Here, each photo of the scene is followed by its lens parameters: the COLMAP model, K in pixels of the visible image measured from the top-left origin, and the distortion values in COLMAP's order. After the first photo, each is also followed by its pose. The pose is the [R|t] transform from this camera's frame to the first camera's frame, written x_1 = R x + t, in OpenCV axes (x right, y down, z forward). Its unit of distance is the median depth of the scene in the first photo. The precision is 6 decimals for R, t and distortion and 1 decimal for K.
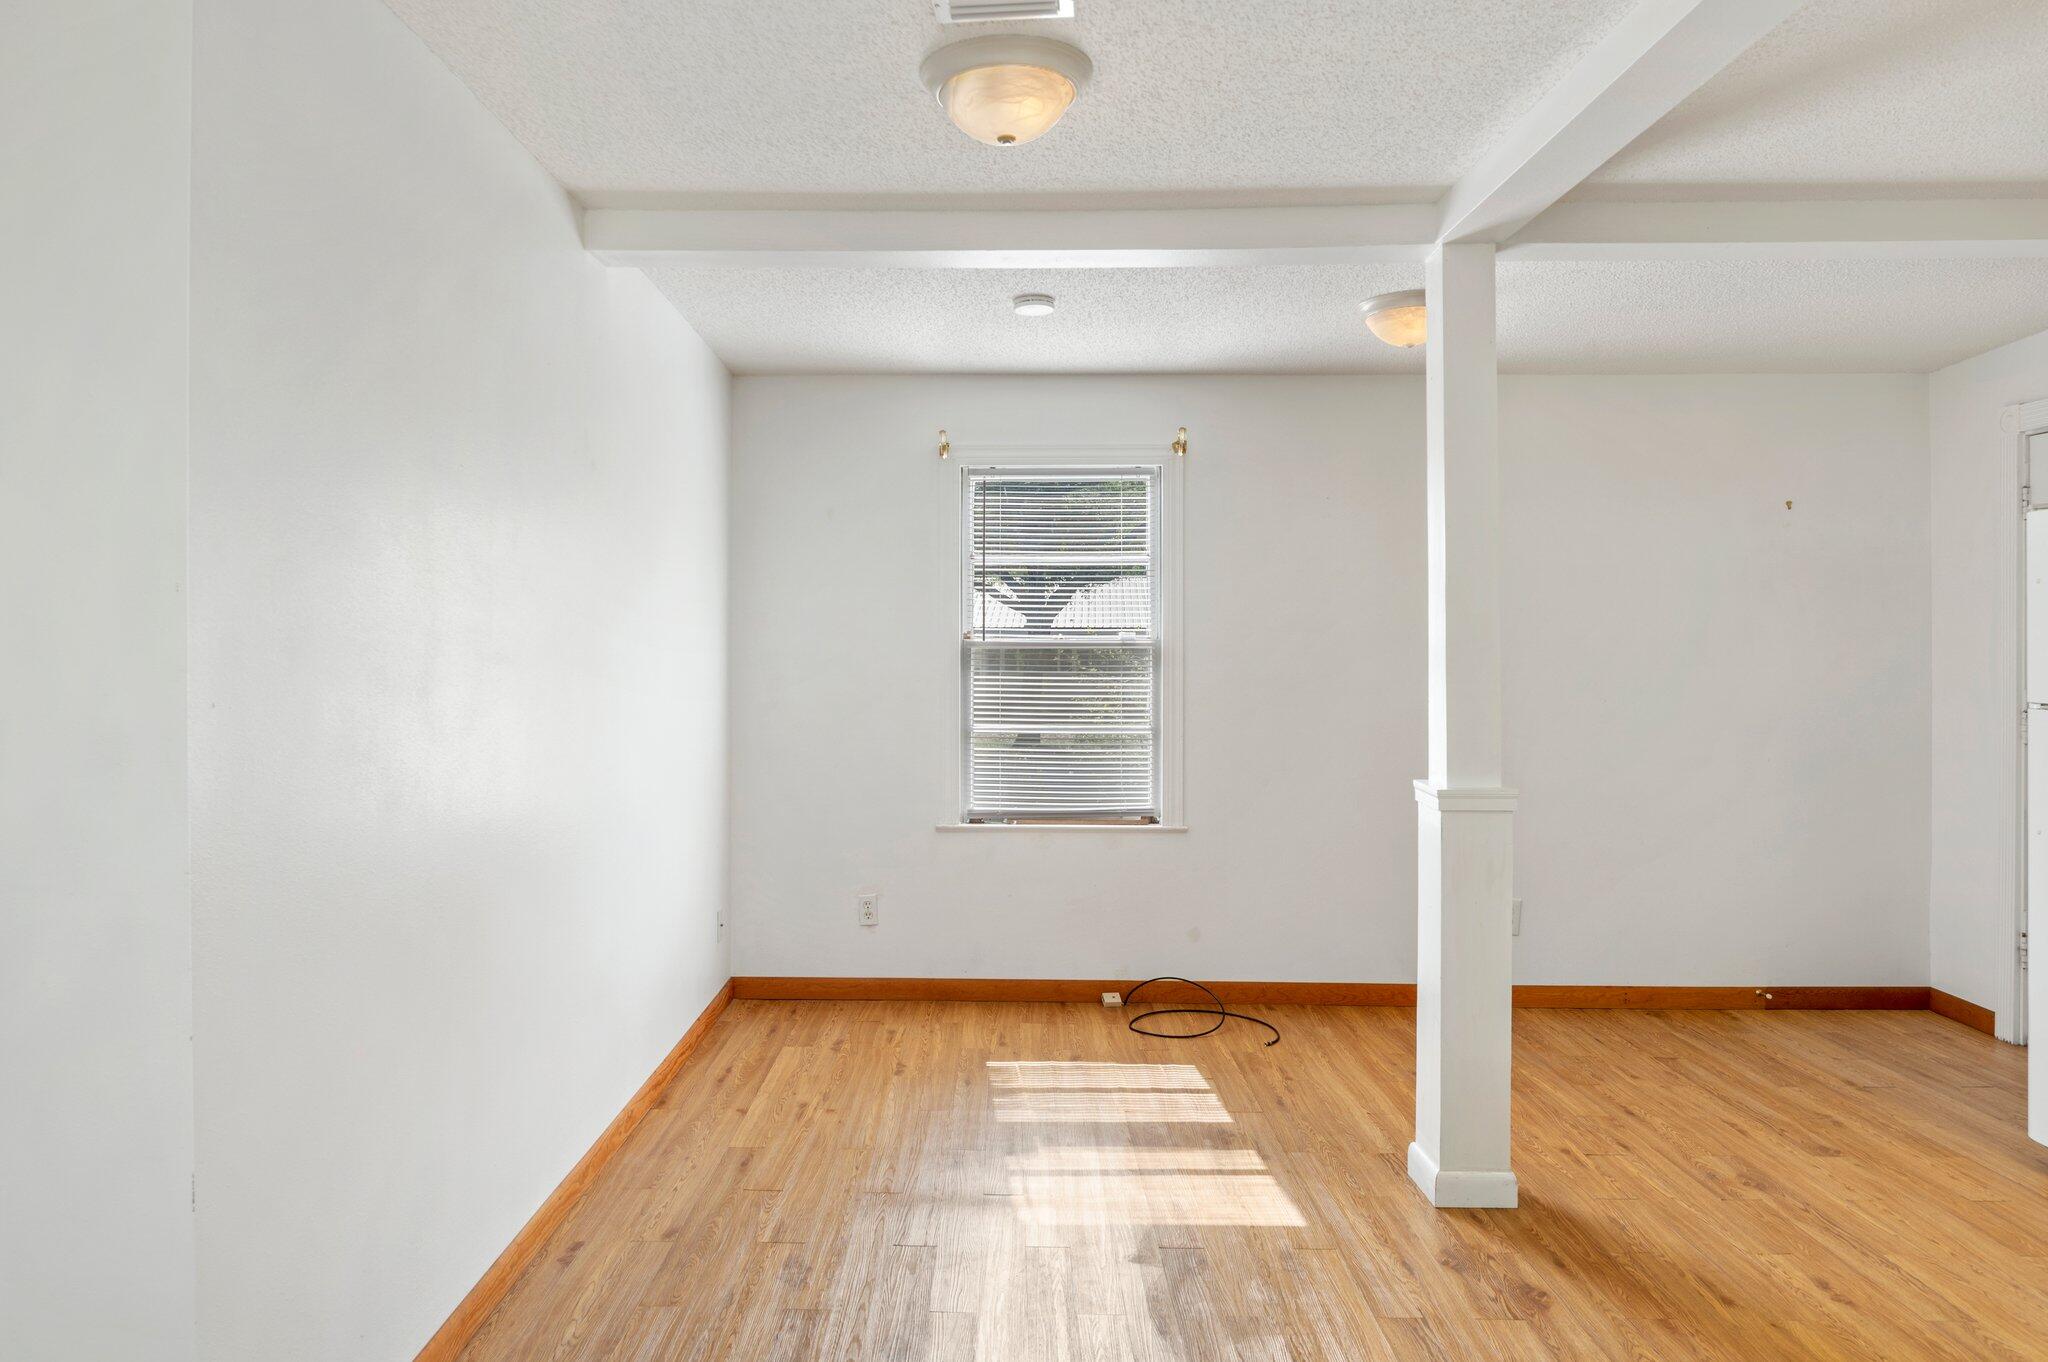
lens RADIAL K [[1446.3, 0, 1030.6], [0, 1446.3, 634.4], [0, 0, 1]] dist [-0.007290, 0.000868]
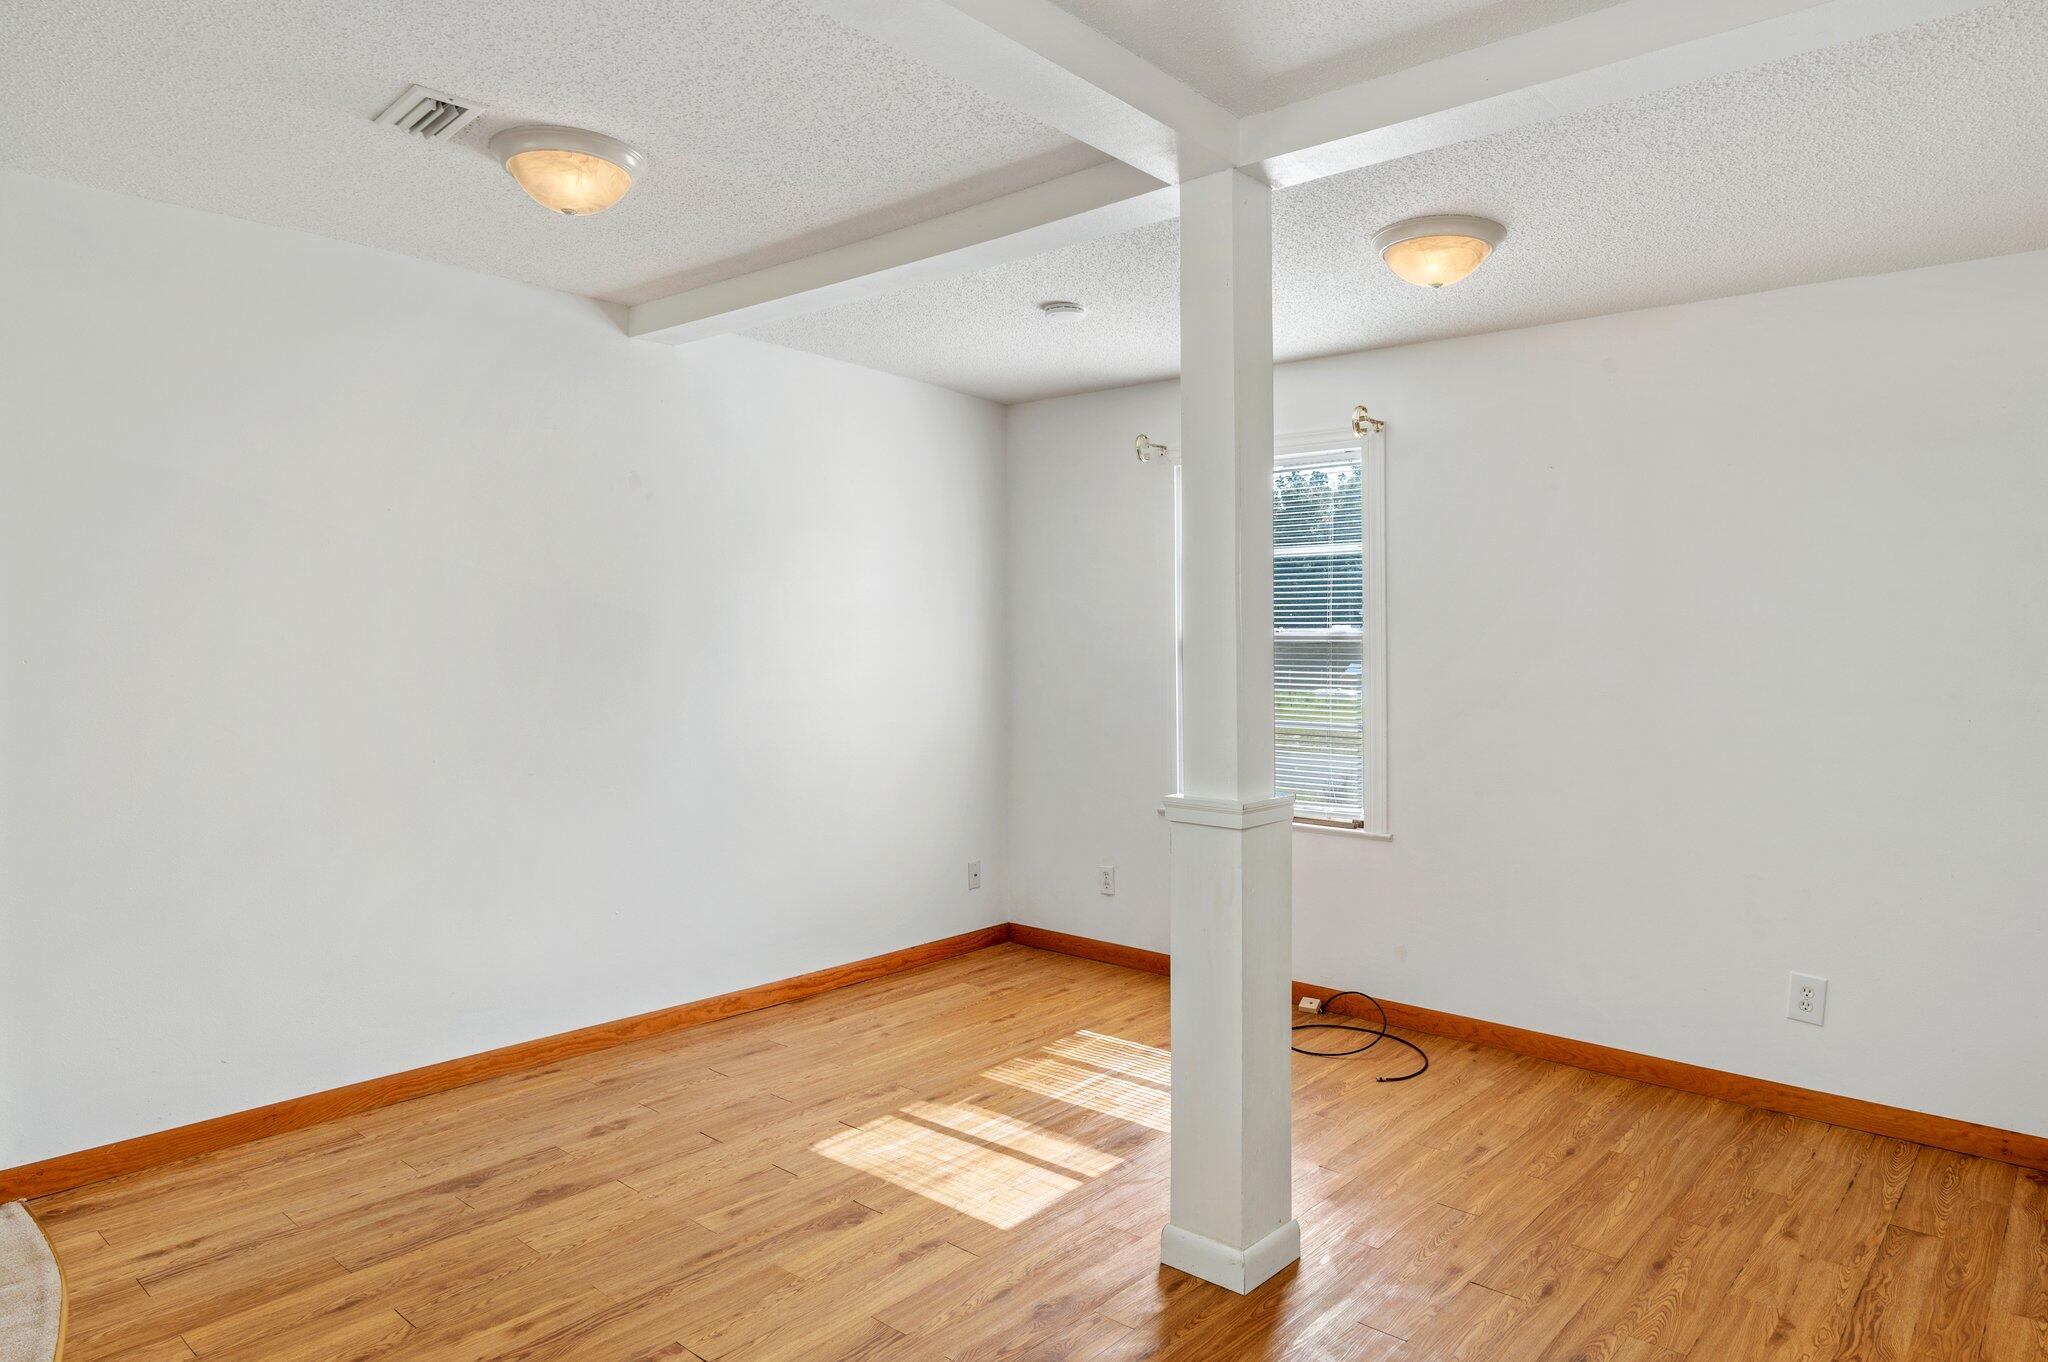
lens RADIAL K [[1308.1, 0, 1027.8], [0, 1308.1, 636.3], [0, 0, 1]] dist [-0.005506, -0.000192]
pose [[0.741811, 0.002454, -0.670605, 0.612708], [-0.001136, 0.999996, 0.002403, 0.005212], [0.670608, -0.001021, 0.741811, 0.275713]]
